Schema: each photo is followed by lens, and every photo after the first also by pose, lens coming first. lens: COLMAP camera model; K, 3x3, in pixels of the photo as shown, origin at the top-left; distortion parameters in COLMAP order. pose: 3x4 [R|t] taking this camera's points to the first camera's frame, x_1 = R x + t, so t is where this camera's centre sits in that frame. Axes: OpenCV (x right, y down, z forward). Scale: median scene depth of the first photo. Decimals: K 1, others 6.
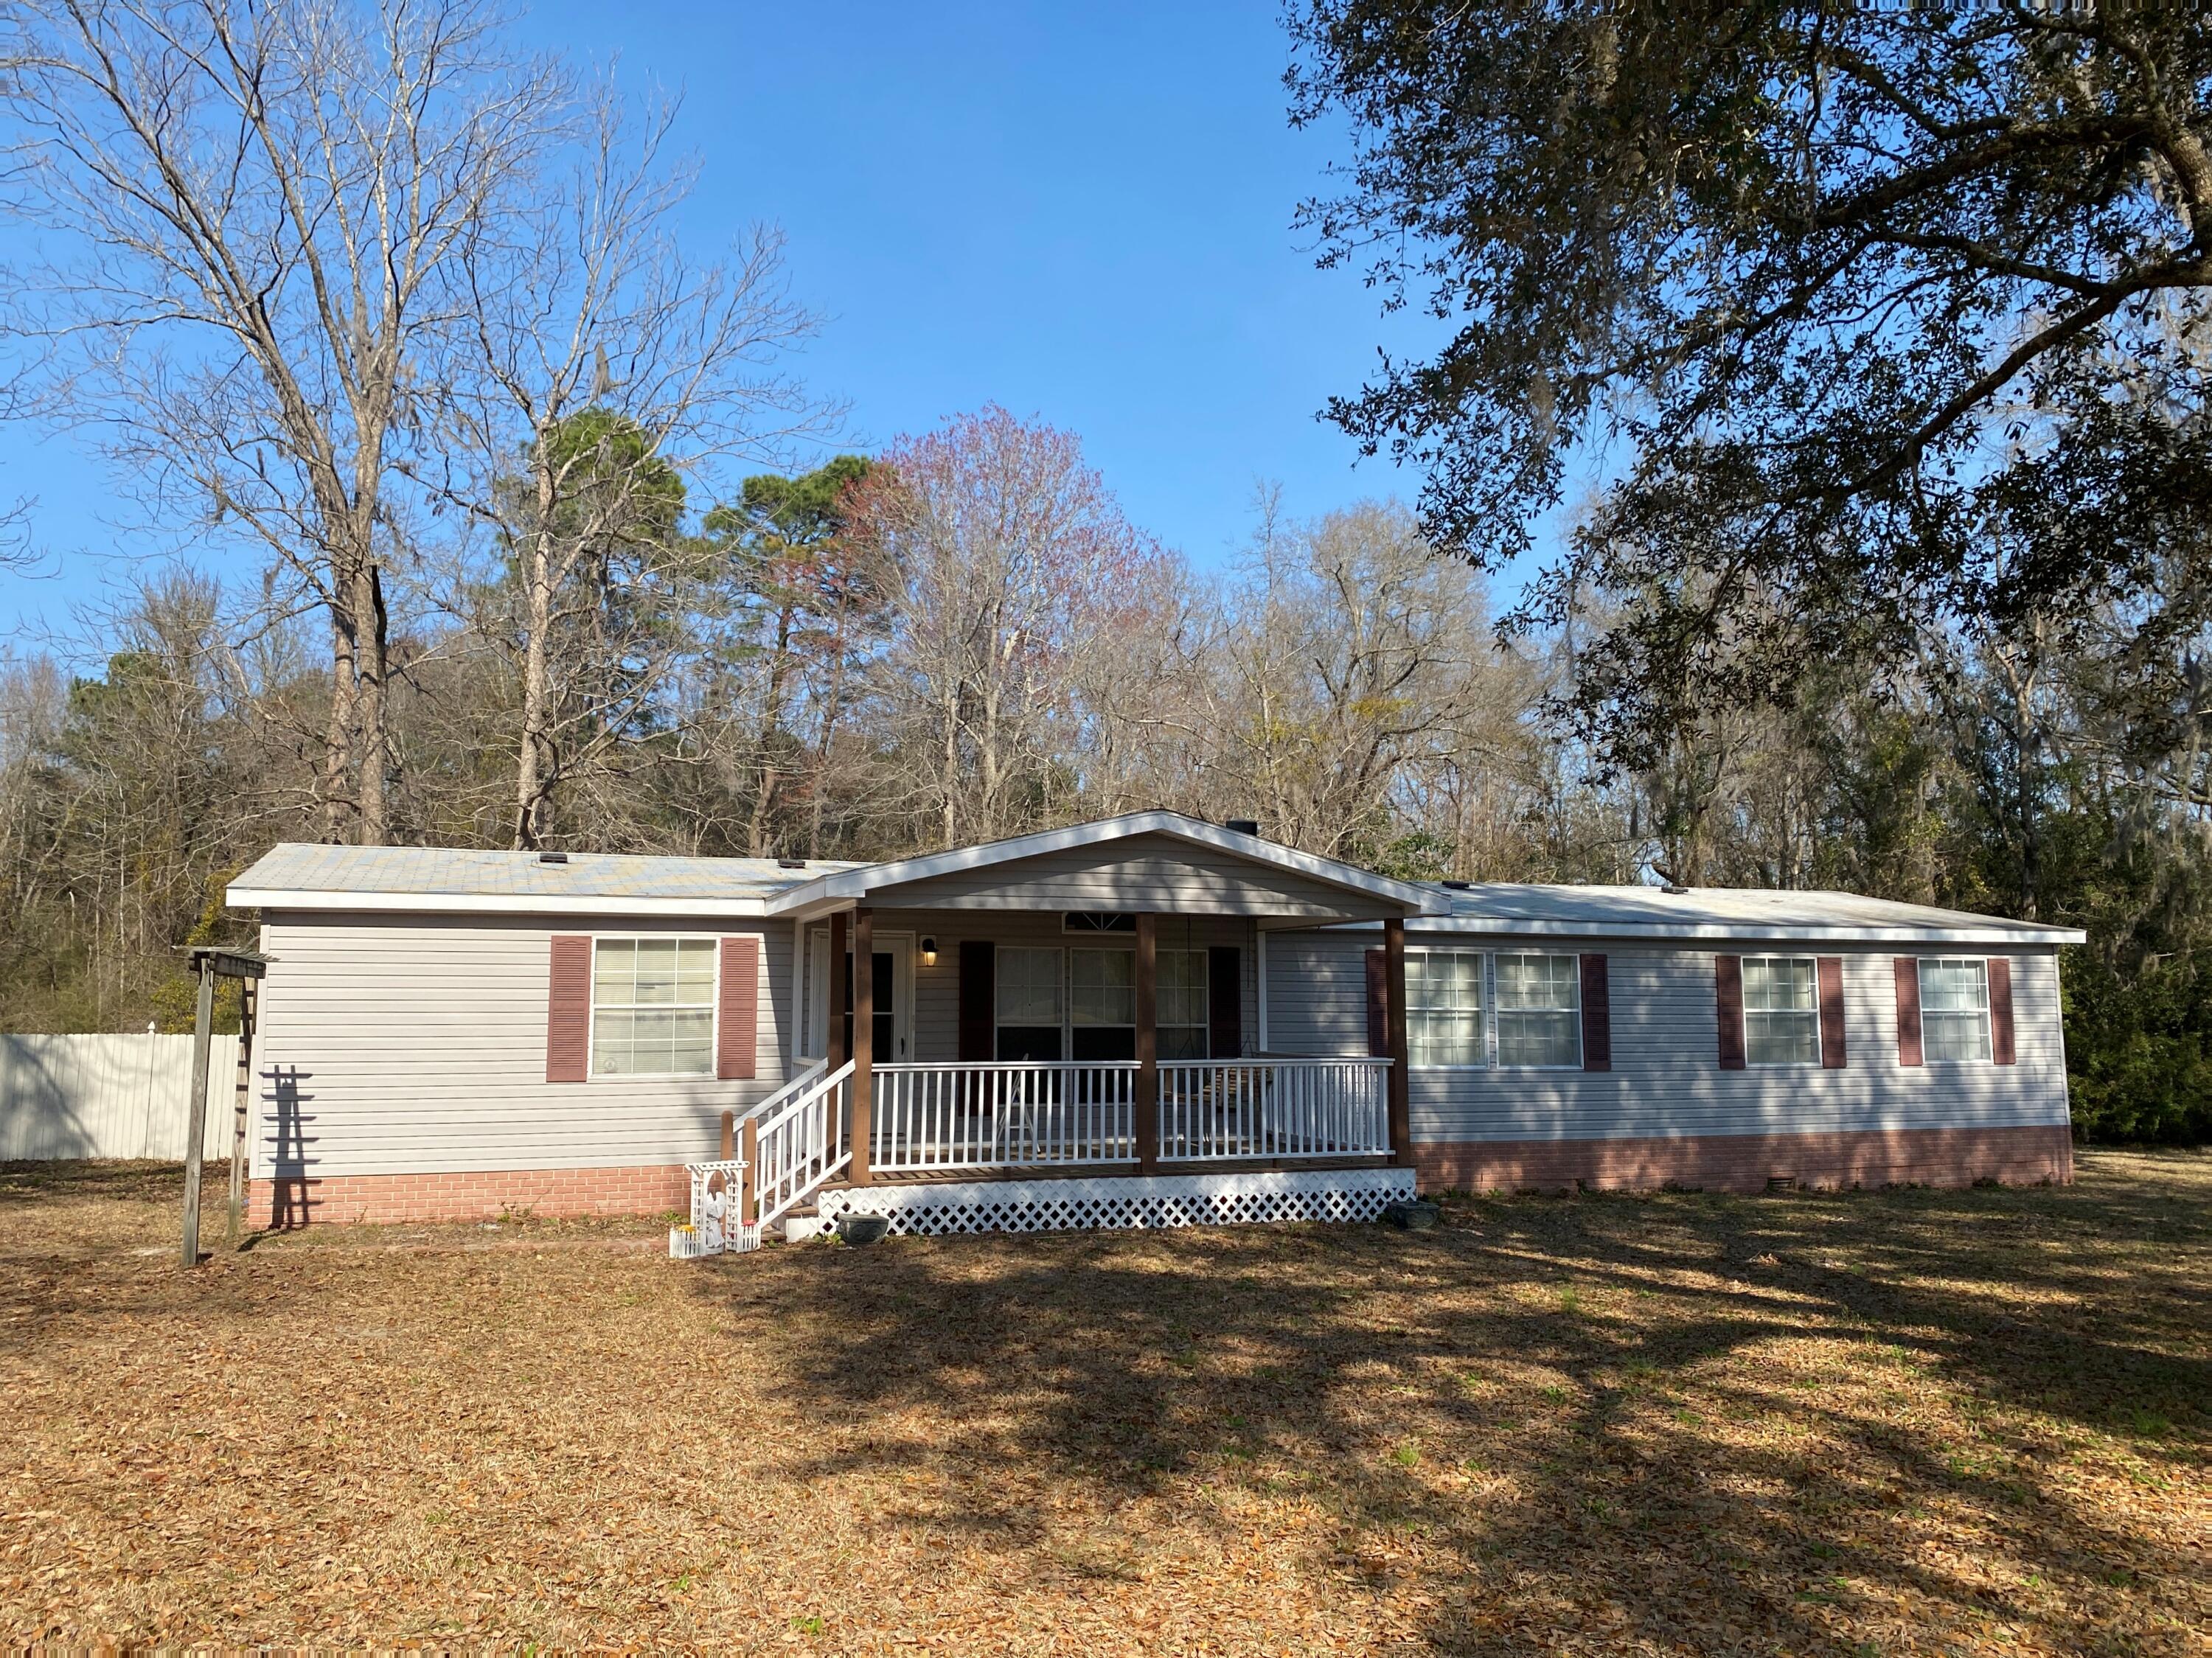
lens RADIAL K [[1718.1, 0, 1106.0], [0, 1718.1, 829.0], [0, 0, 1]] dist [0.000539, -0.015974]
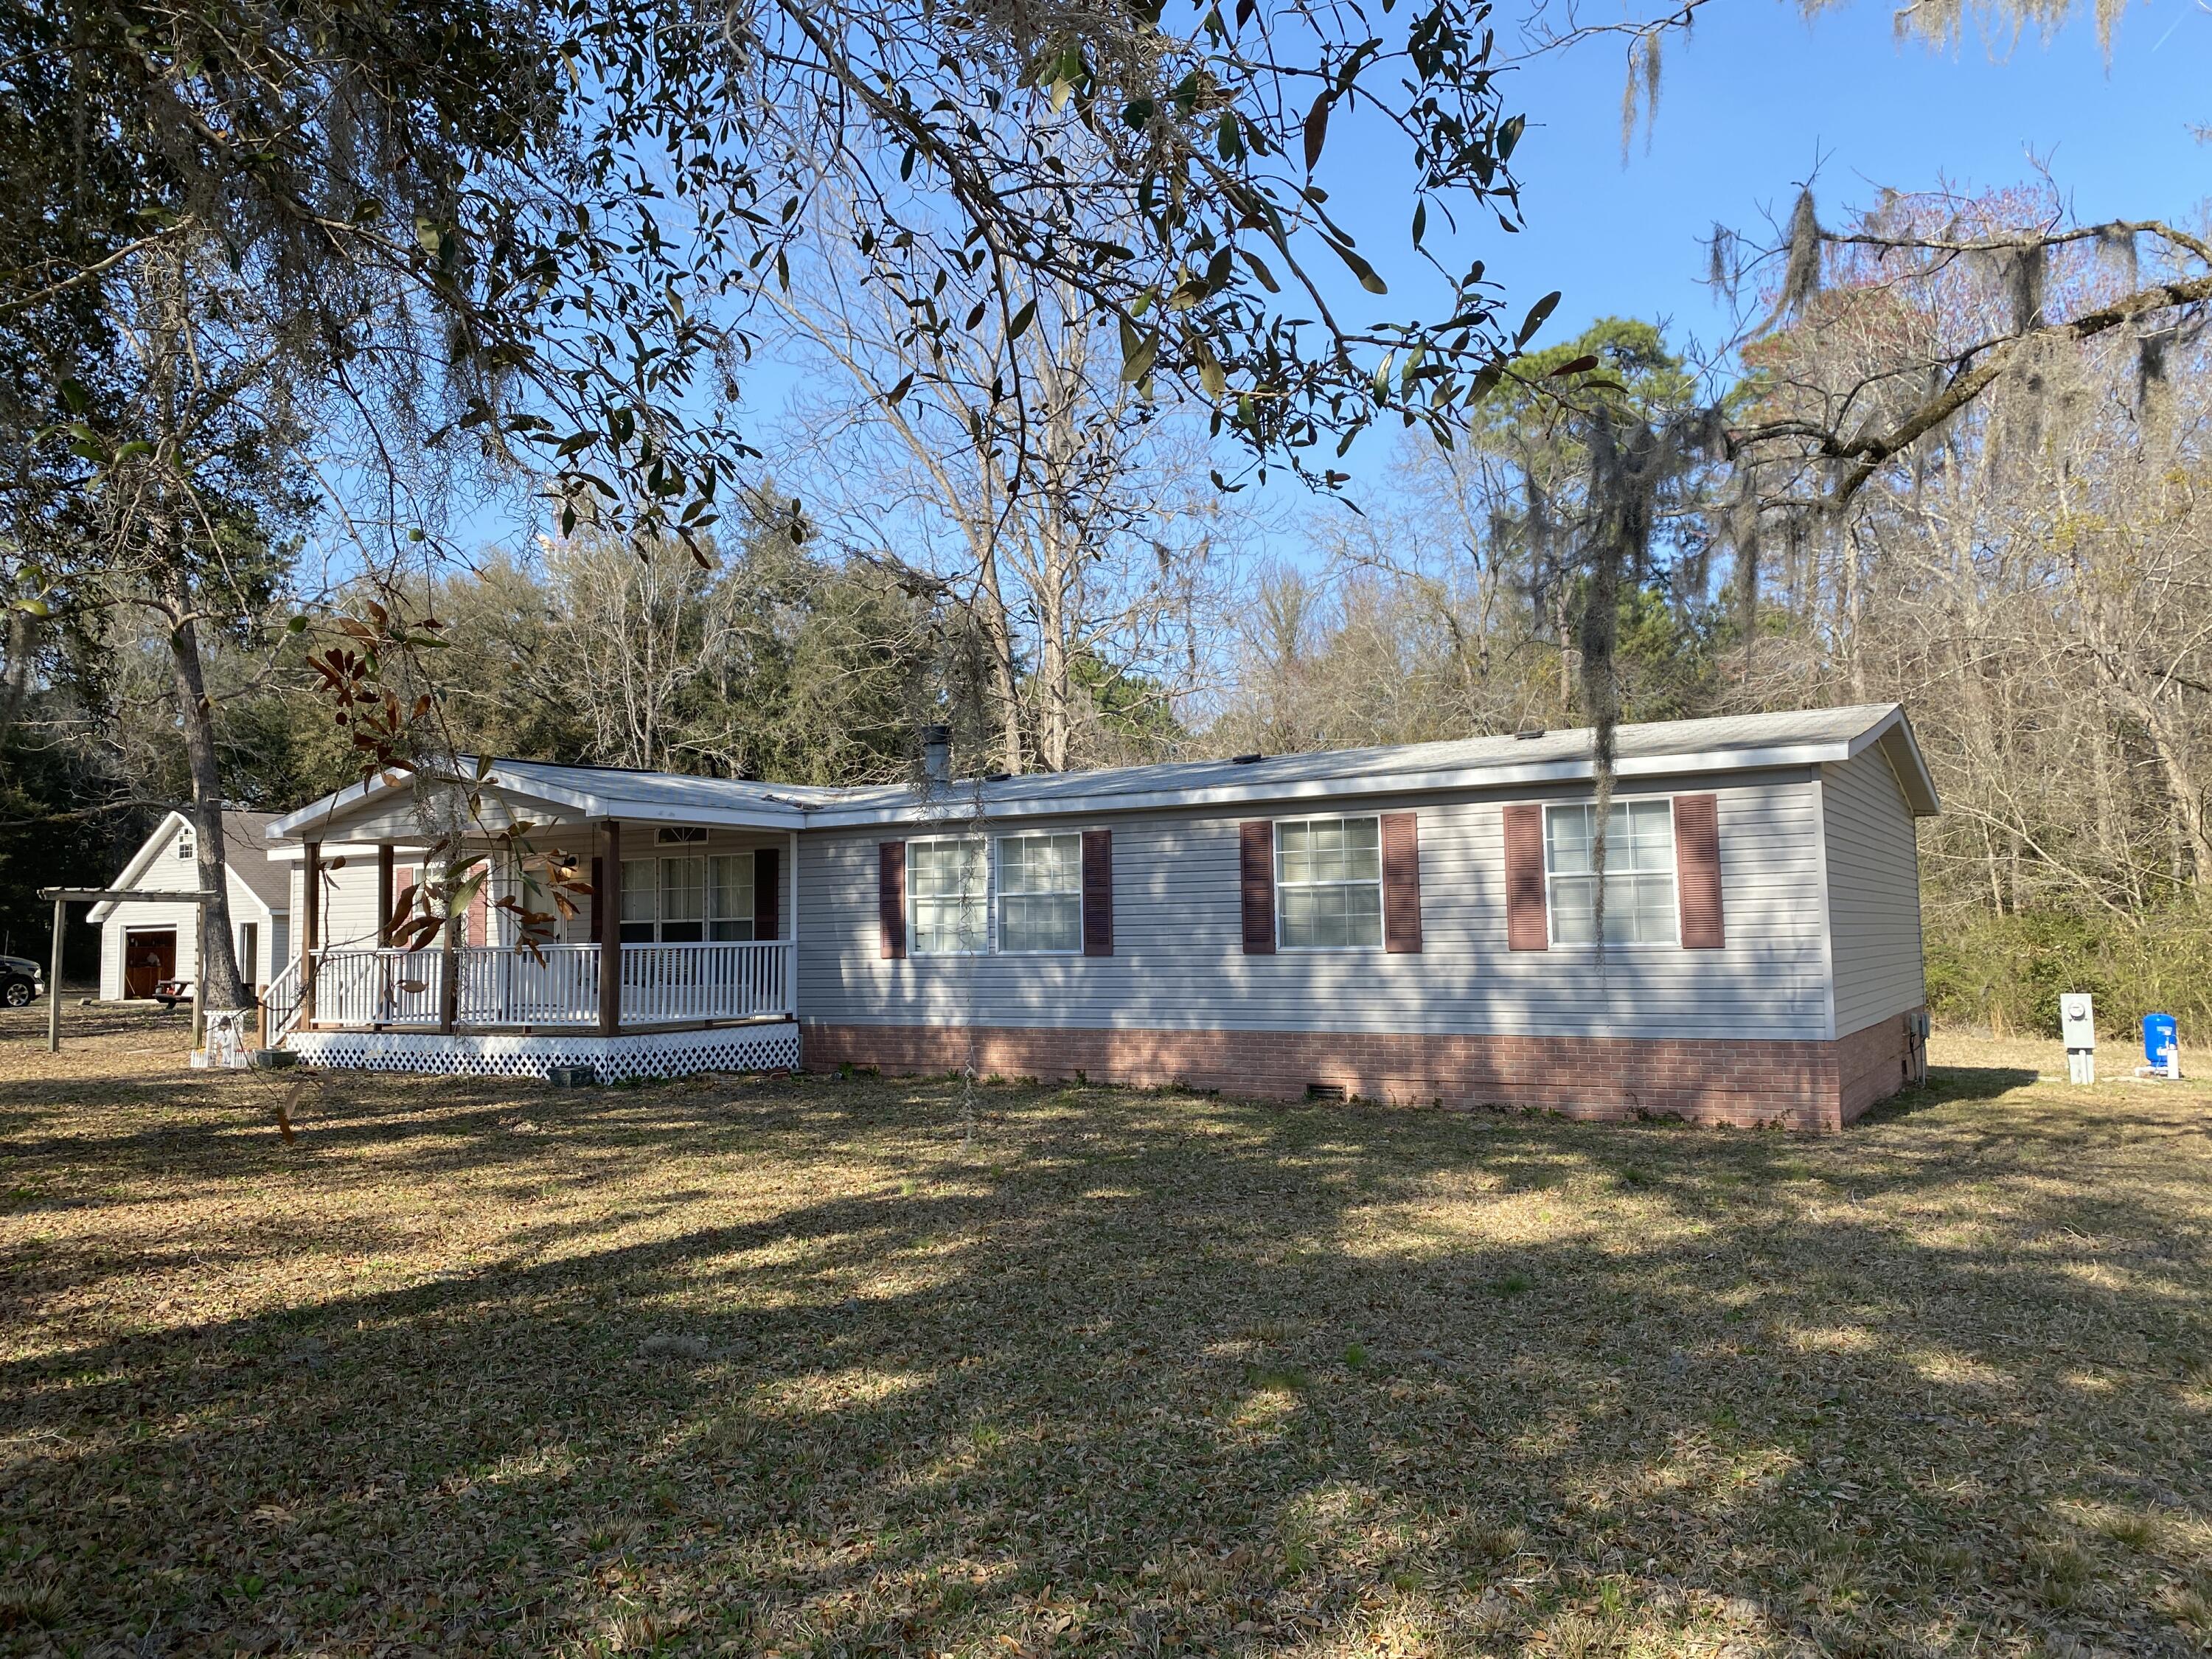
lens RADIAL K [[1668.9, 0, 1127.0], [0, 1668.9, 816.3], [0, 0, 1]] dist [0.093699, -0.123589]
pose [[0.629382, -0.058236, -0.774911, 1.018591], [0.118803, 0.992677, 0.021891, 0.046660], [0.767961, -0.105839, 0.631692, 0.425240]]
